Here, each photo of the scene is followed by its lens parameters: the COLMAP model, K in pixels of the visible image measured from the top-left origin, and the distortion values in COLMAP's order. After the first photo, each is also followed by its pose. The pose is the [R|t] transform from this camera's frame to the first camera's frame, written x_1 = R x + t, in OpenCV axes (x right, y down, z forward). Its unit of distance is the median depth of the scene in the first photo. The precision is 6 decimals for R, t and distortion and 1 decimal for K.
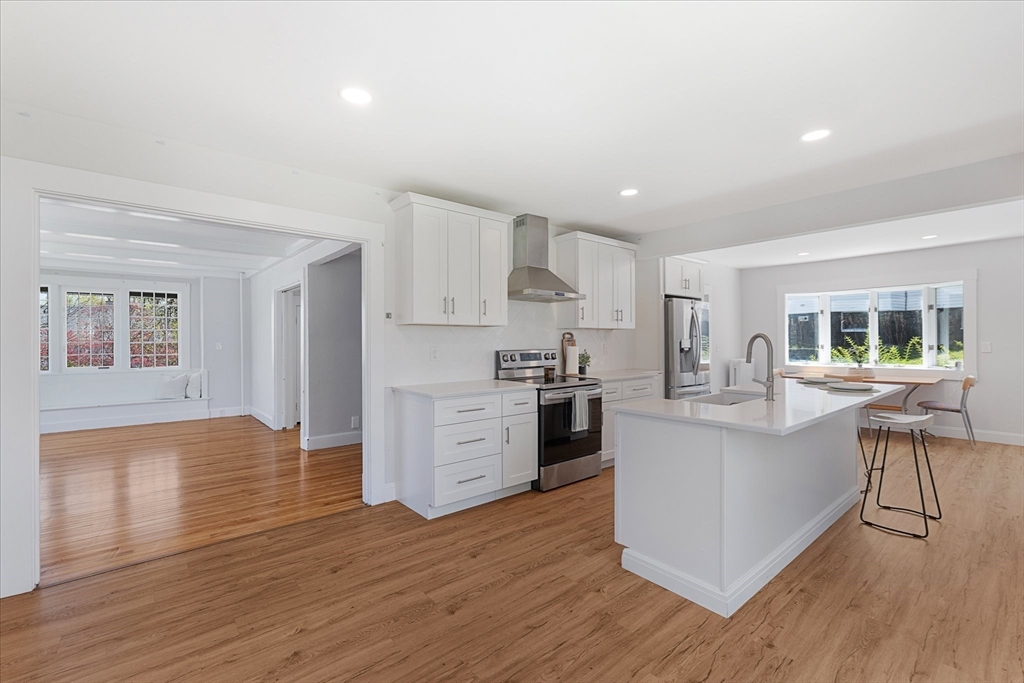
lens RADIAL K [[445.0, 0, 512.0], [0, 445.0, 339.7], [0, 0, 1]] dist [-0.000122, 0.000480]
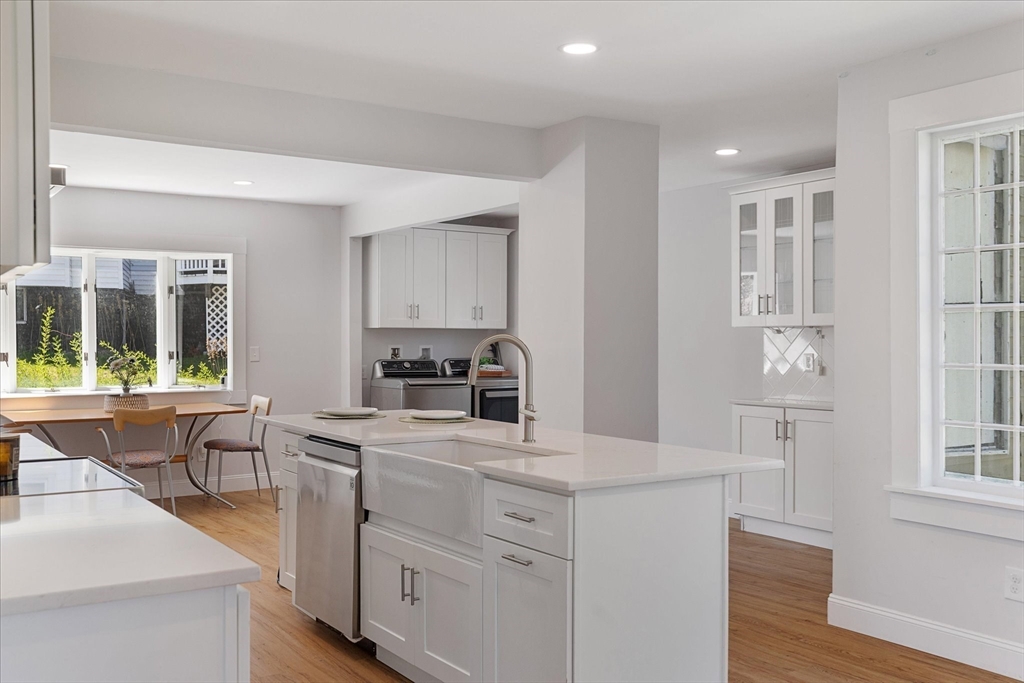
lens RADIAL K [[965.4, 0, 512.8], [0, 965.4, 349.1], [0, 0, 1]] dist [0.003158, 0.000000]
pose [[0.106720, -0.006652, 0.994267, -0.479021], [-0.002544, 0.999973, 0.006963, -0.002581], [-0.994286, -0.003273, 0.106700, 0.536281]]
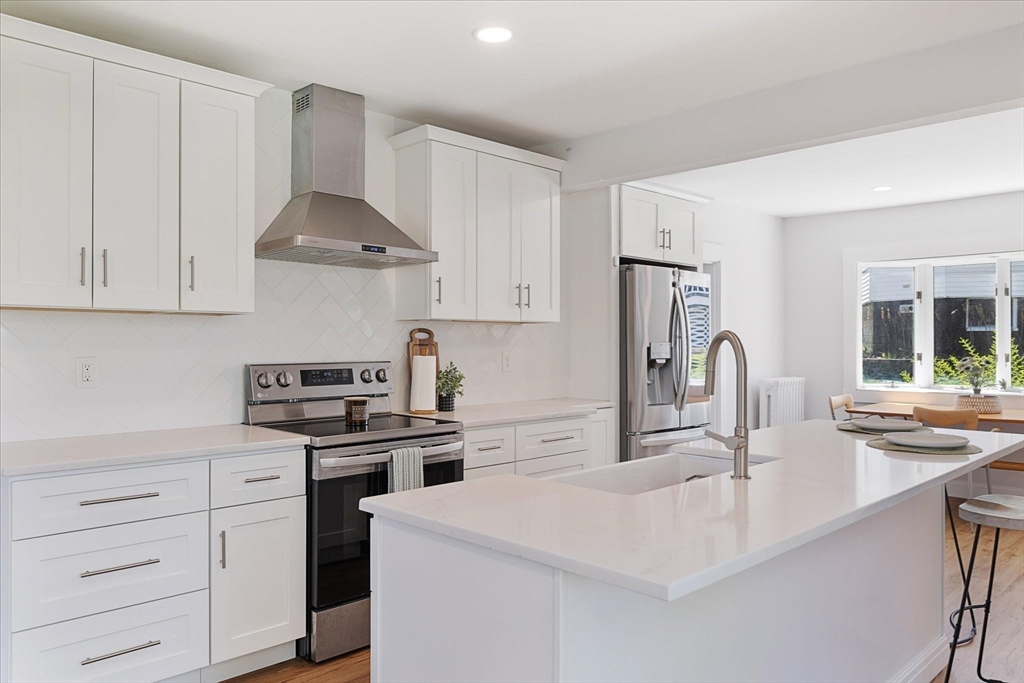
lens RADIAL K [[742.9, 0, 514.5], [0, 742.9, 345.6], [0, 0, 1]] dist [0.011088, -0.016015]
pose [[0.996818, 0.003531, 0.079636, 0.176895], [-0.003924, 0.999981, 0.004782, -0.001303], [-0.079618, -0.005079, 0.996813, 0.159667]]
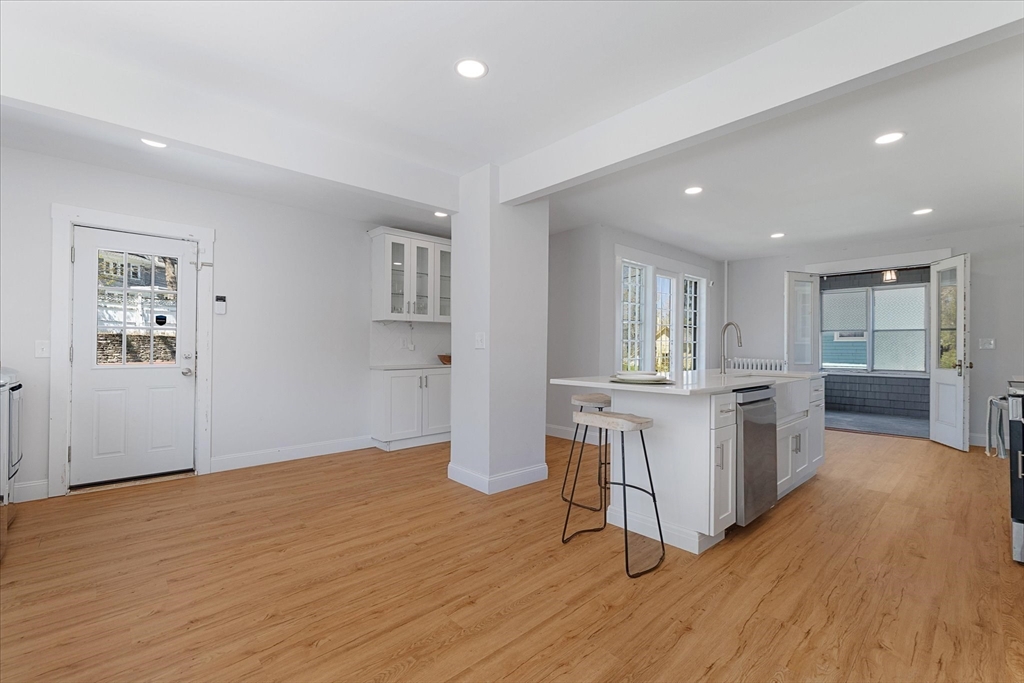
lens RADIAL K [[439.9, 0, 503.3], [0, 439.9, 348.1], [0, 0, 1]] dist [-0.003545, -0.000561]
pose [[-0.999086, 0.001105, -0.042736, 0.794252], [0.001021, 0.999997, 0.001996, 0.037470], [0.042738, 0.001950, -0.999084, 1.397891]]
